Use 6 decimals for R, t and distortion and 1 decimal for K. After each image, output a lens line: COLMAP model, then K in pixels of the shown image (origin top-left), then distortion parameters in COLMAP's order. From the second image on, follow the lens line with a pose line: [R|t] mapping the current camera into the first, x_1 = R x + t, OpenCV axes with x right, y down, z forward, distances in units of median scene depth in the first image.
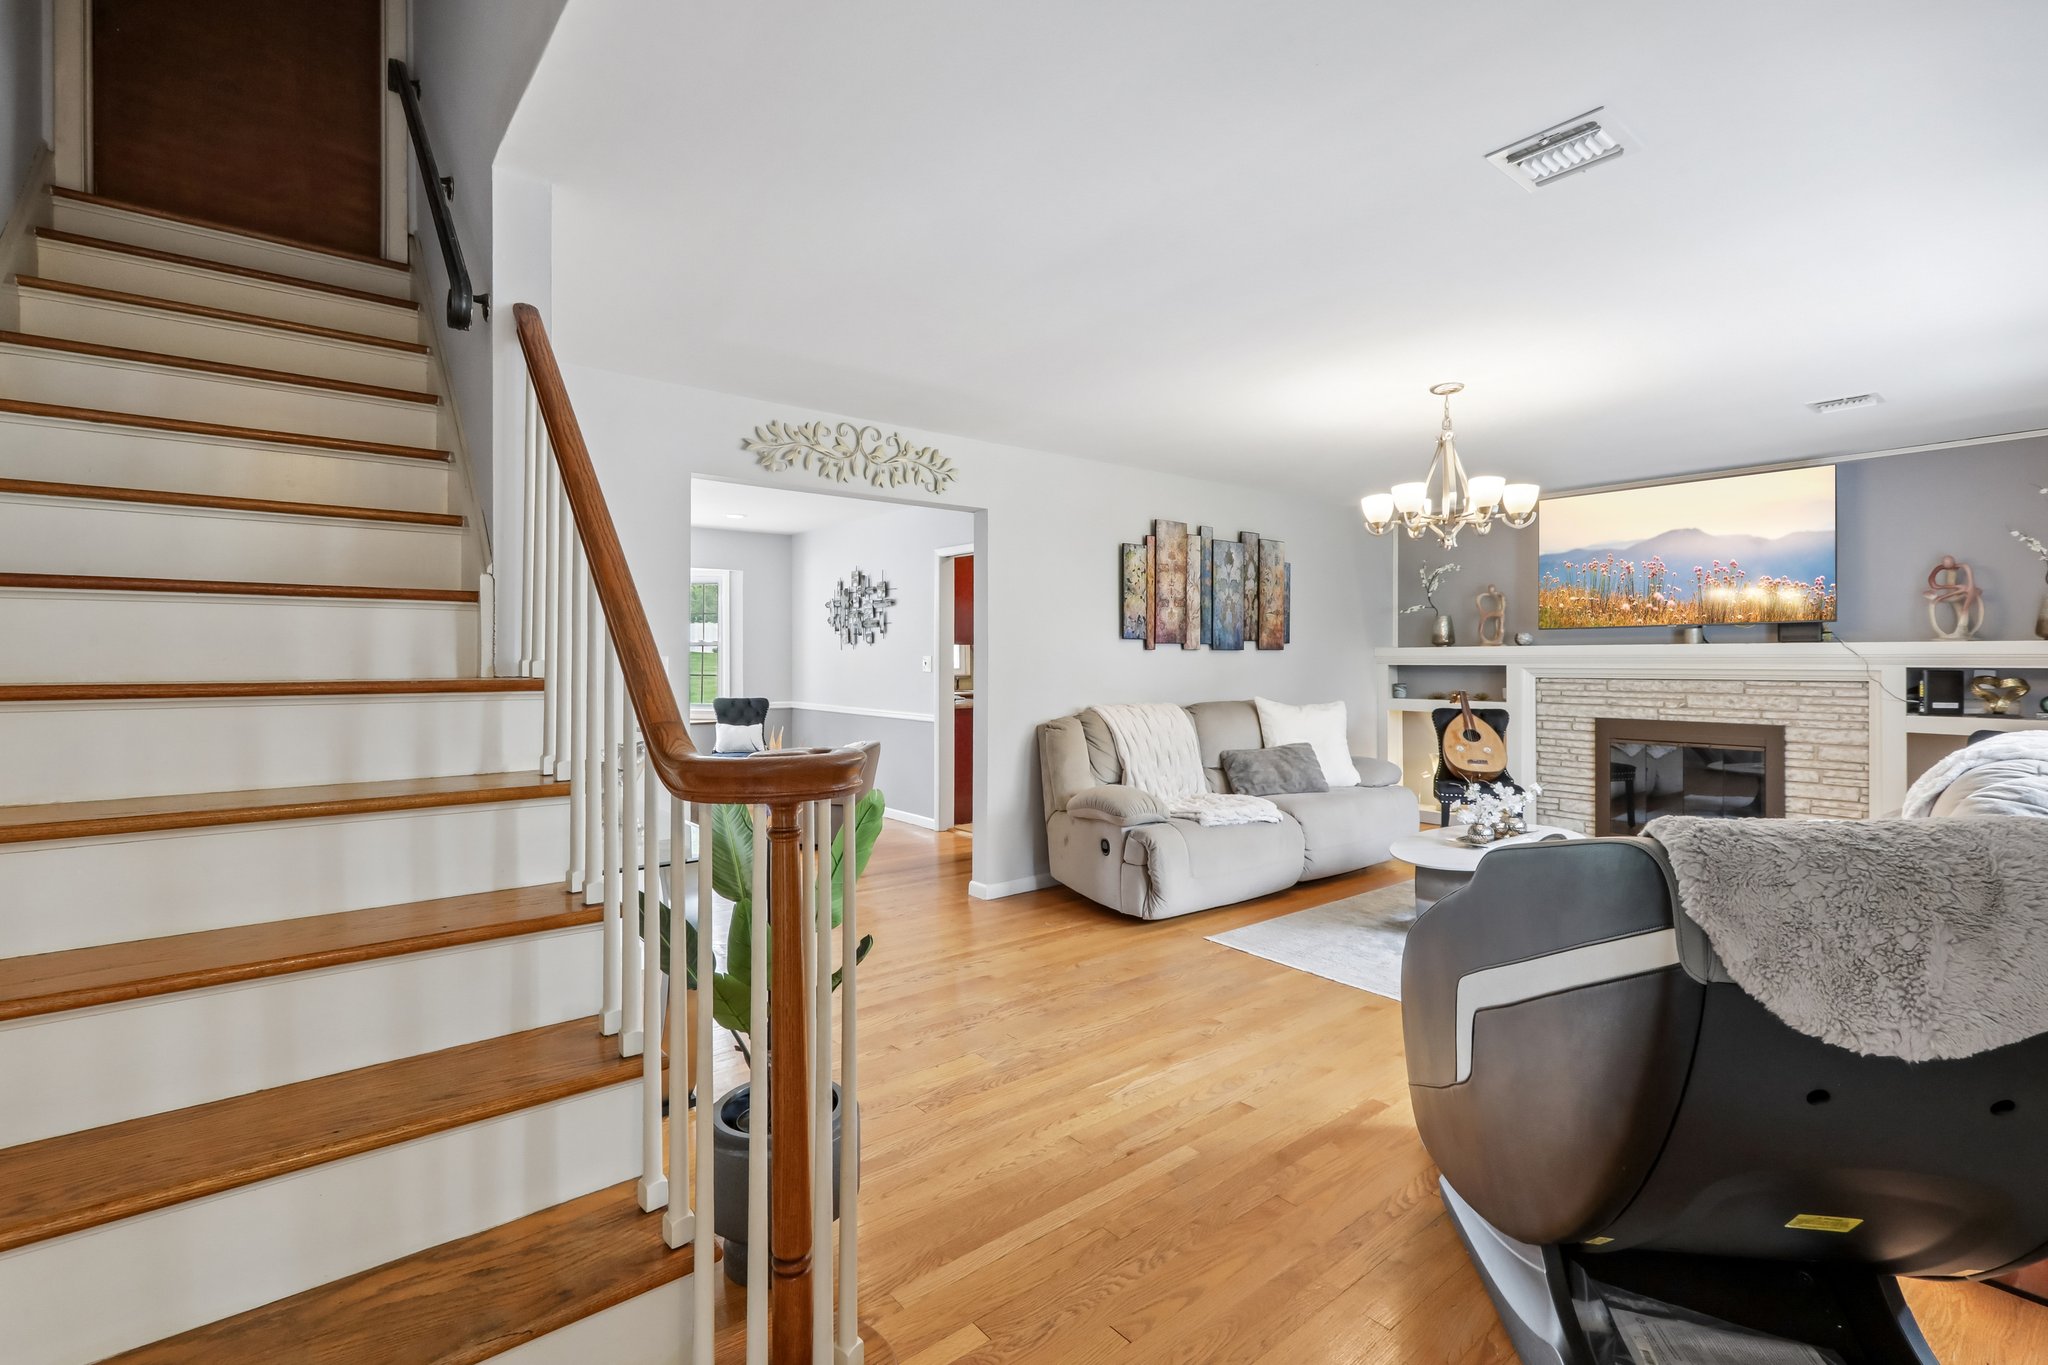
lens RADIAL K [[918.5, 0, 1025.8], [0, 918.5, 665.0], [0, 0, 1]] dist [0.000385, 0.000256]
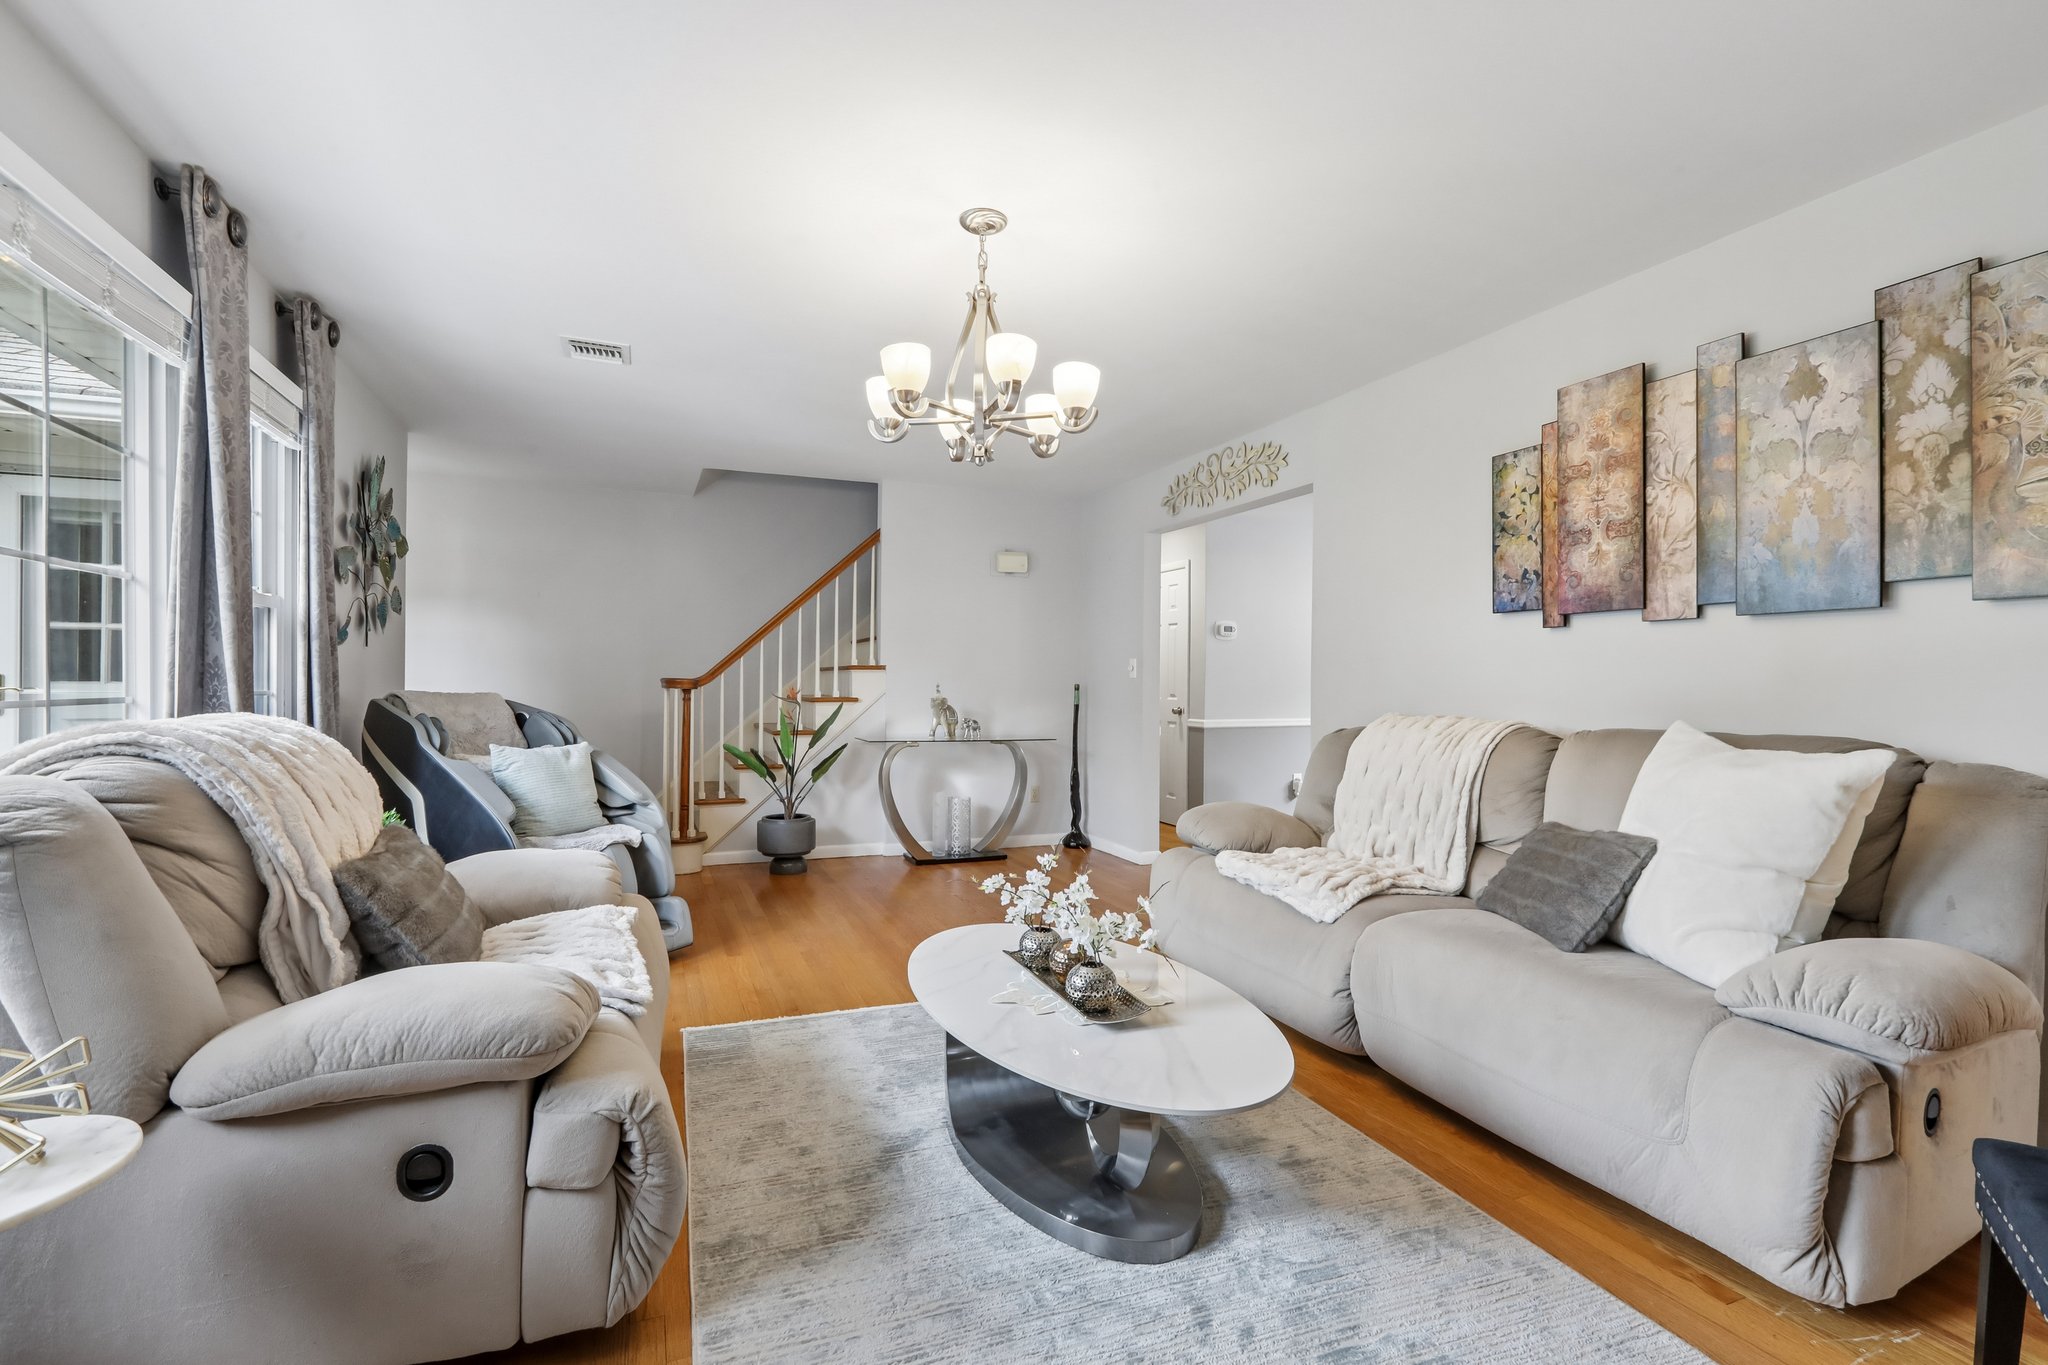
lens RADIAL K [[918.5, 0, 1030.0], [0, 918.5, 682.9], [0, 0, 1]] dist [0.000385, 0.000256]
pose [[-0.278829, -0.002173, -0.960338, 0.706392], [-0.015226, 0.999882, 0.002159, 0.019041], [0.960220, 0.015224, -0.278829, 0.795918]]
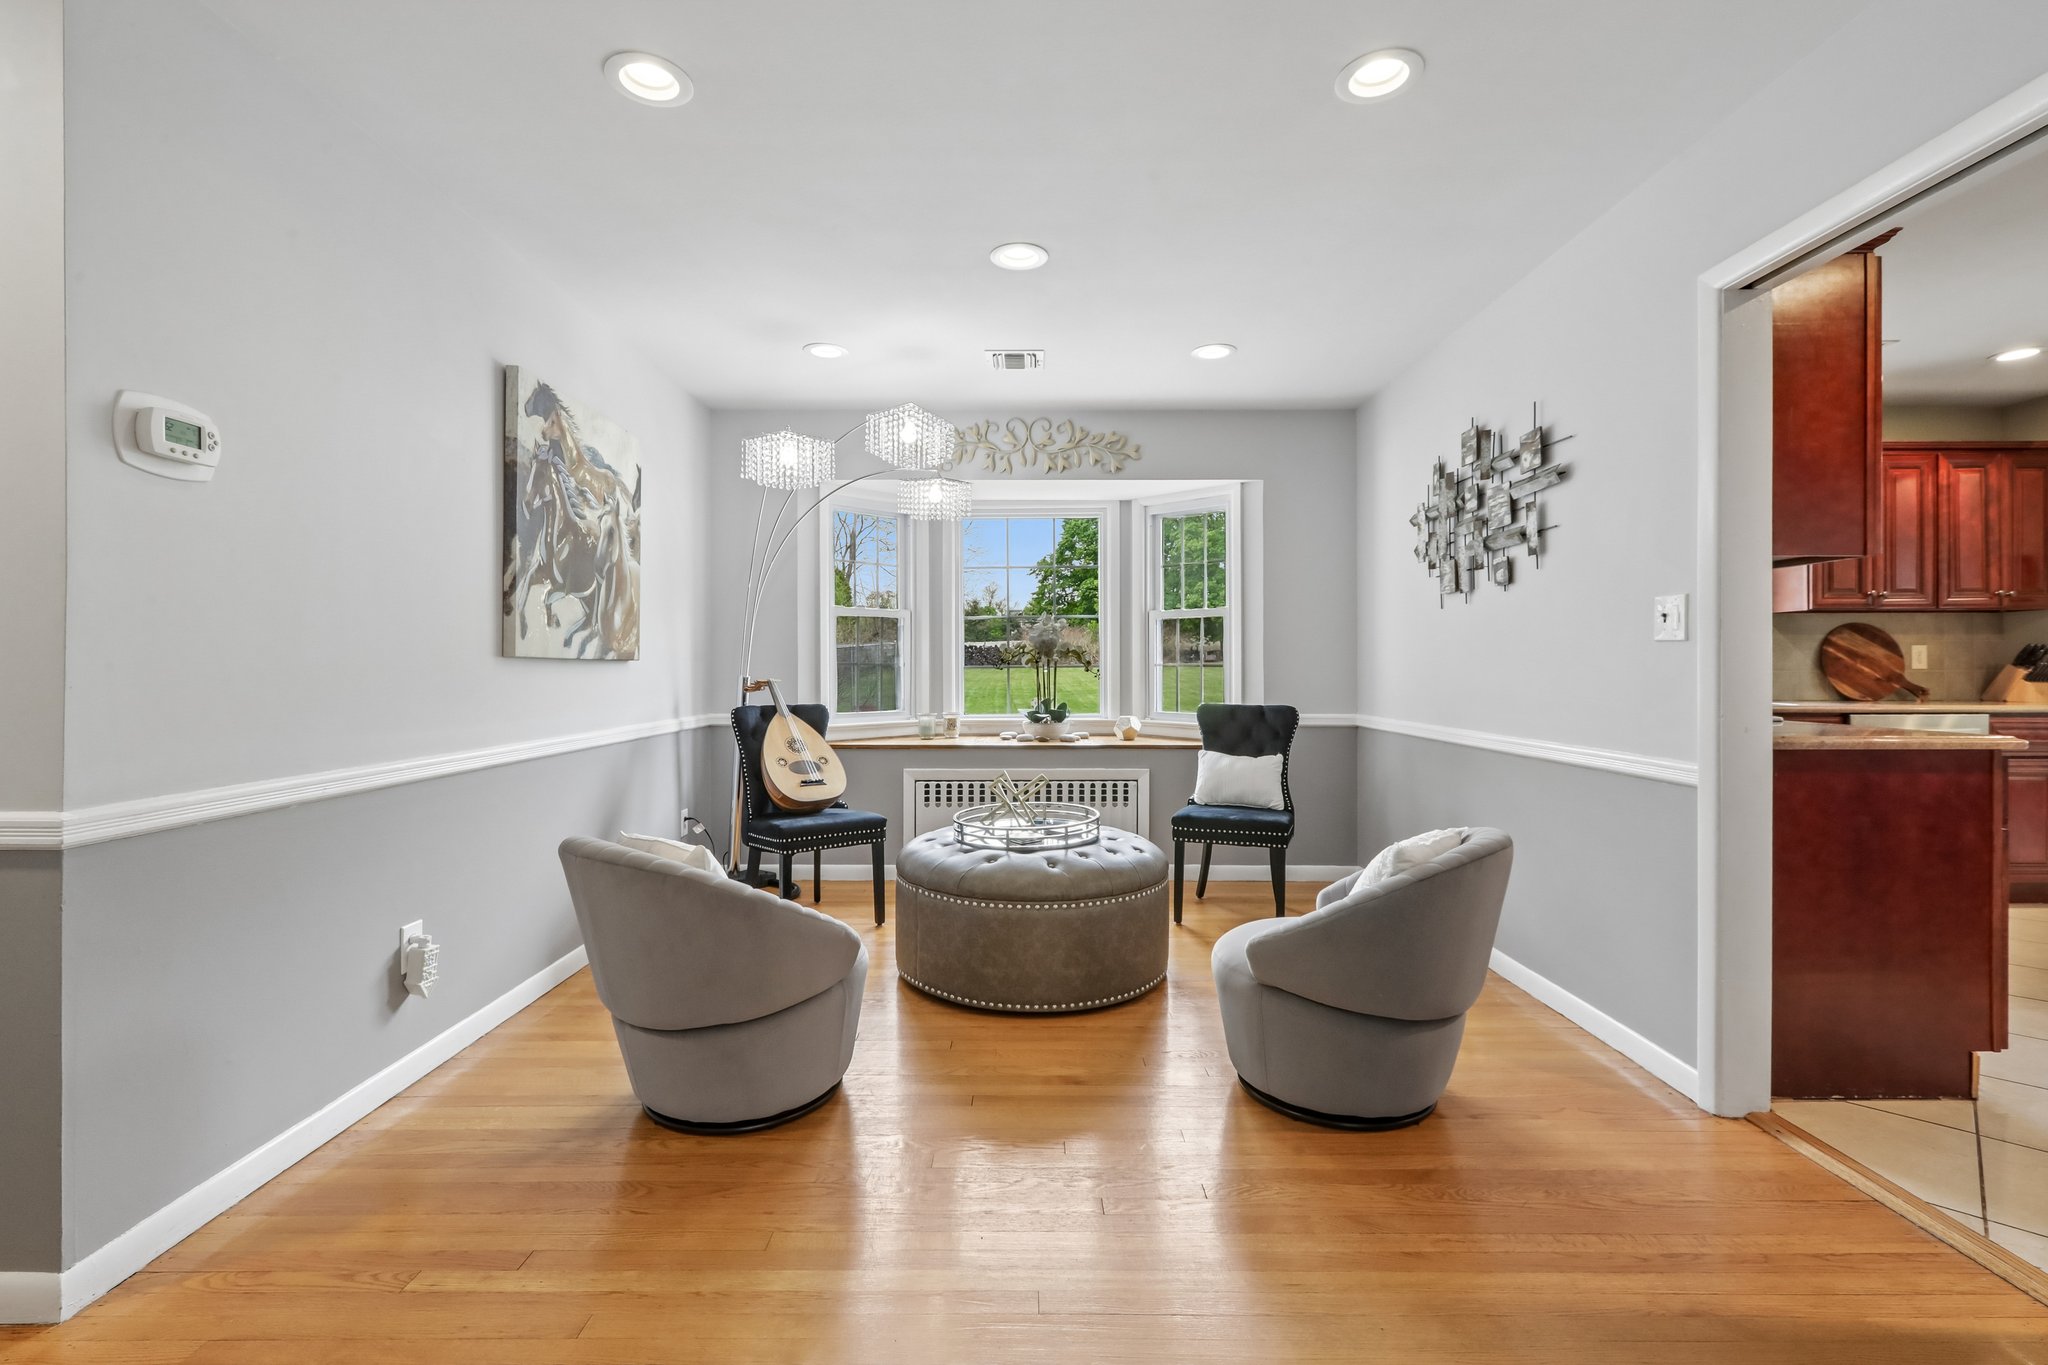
lens RADIAL K [[918.5, 0, 1029.9], [0, 918.5, 667.5], [0, 0, 1]] dist [0.000385, 0.000256]
pose [[0.774043, -0.001908, -0.633131, -0.085816], [-0.003998, 0.999961, -0.007901, 0.024667], [0.633121, 0.008648, 0.774005, 0.656947]]
